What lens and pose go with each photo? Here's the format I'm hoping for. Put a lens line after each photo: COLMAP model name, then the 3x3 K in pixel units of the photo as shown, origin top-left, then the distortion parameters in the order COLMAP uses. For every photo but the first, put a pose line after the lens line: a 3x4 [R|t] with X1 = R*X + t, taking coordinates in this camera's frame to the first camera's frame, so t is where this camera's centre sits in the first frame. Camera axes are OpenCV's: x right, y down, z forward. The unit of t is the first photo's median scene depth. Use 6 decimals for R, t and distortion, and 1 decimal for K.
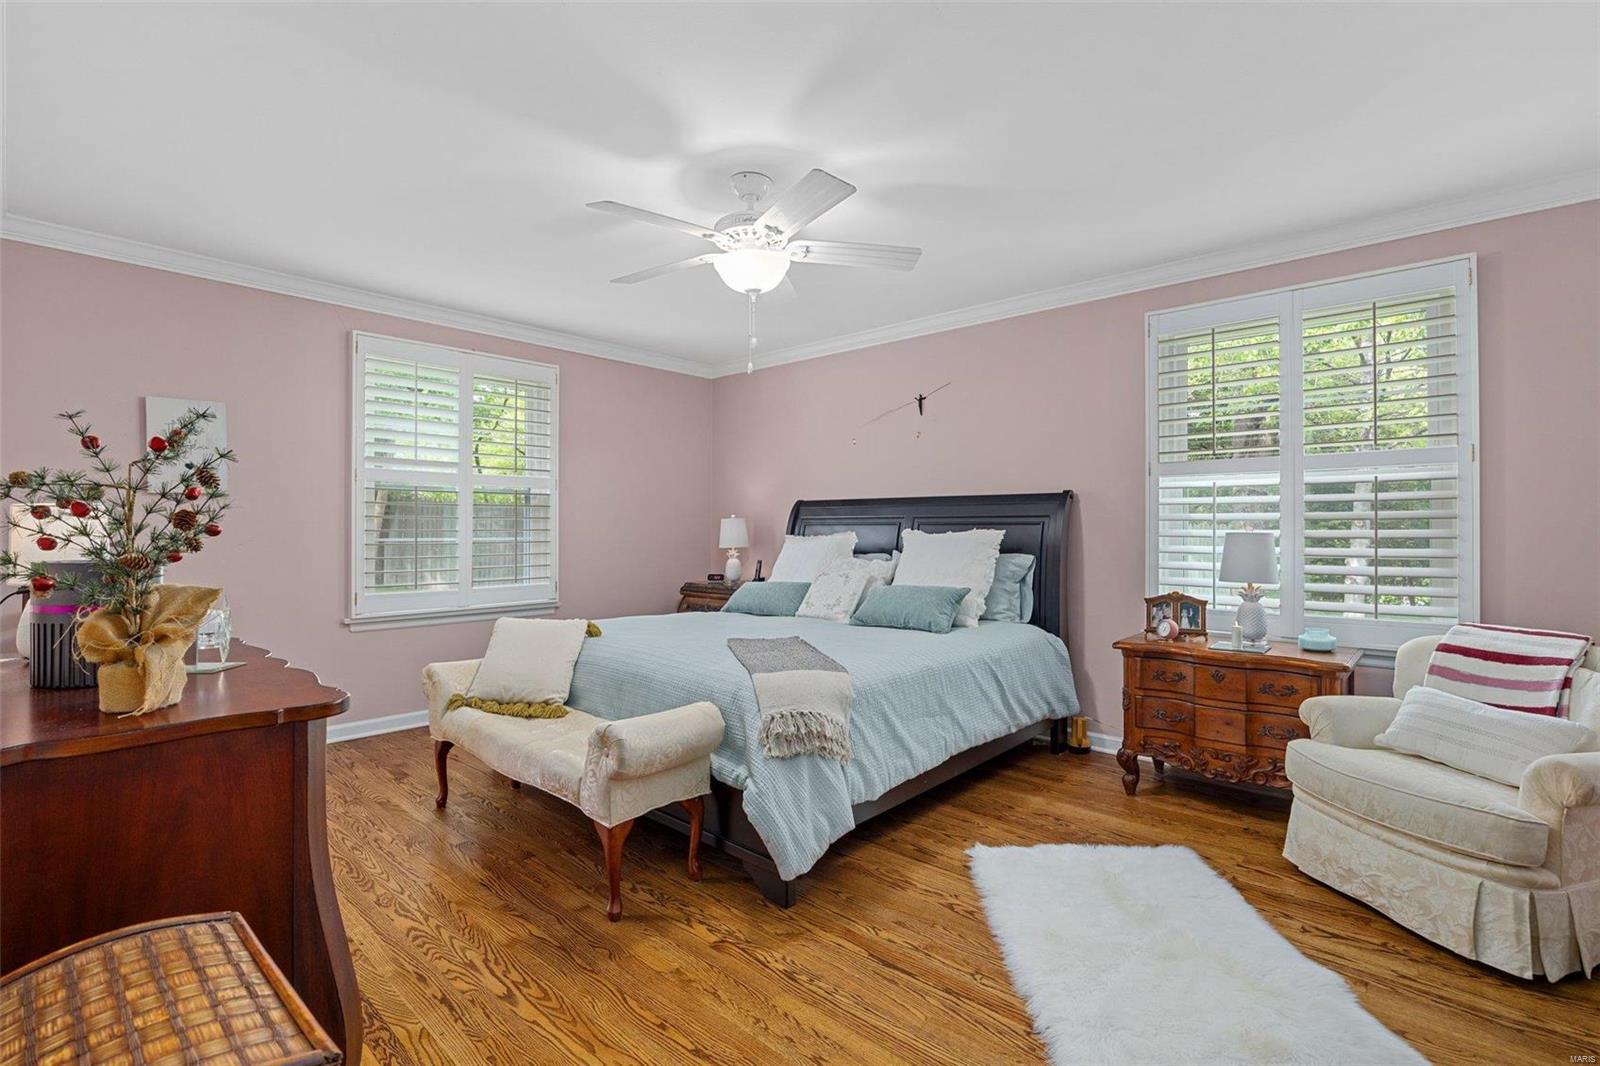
lens RADIAL K [[713.8, 0, 792.9], [0, 713.8, 529.1], [0, 0, 1]] dist [-0.014928, -0.000019]
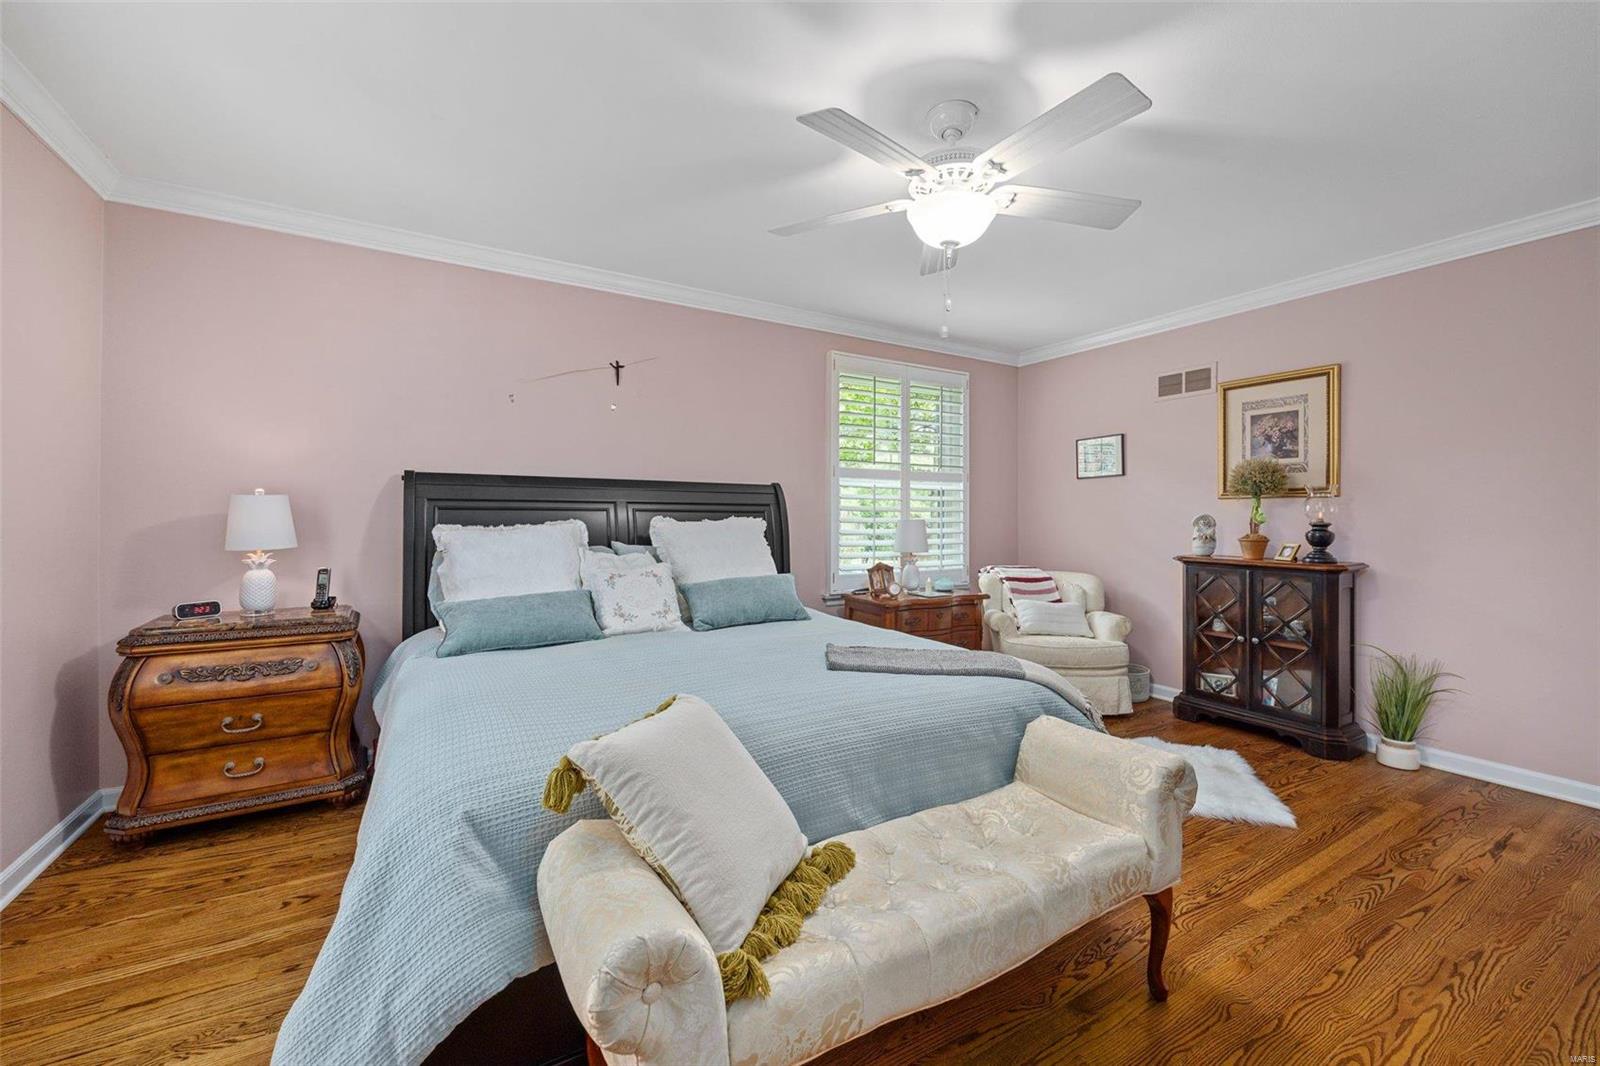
lens RADIAL K [[636.8, 0, 795.8], [0, 636.8, 533.8], [0, 0, 1]] dist [-0.004823, -0.000811]
pose [[0.298305, -0.024068, 0.954167, -0.621032], [-0.005028, 0.999629, 0.026787, -0.000559], [-0.954457, -0.012788, 0.298073, 0.696677]]
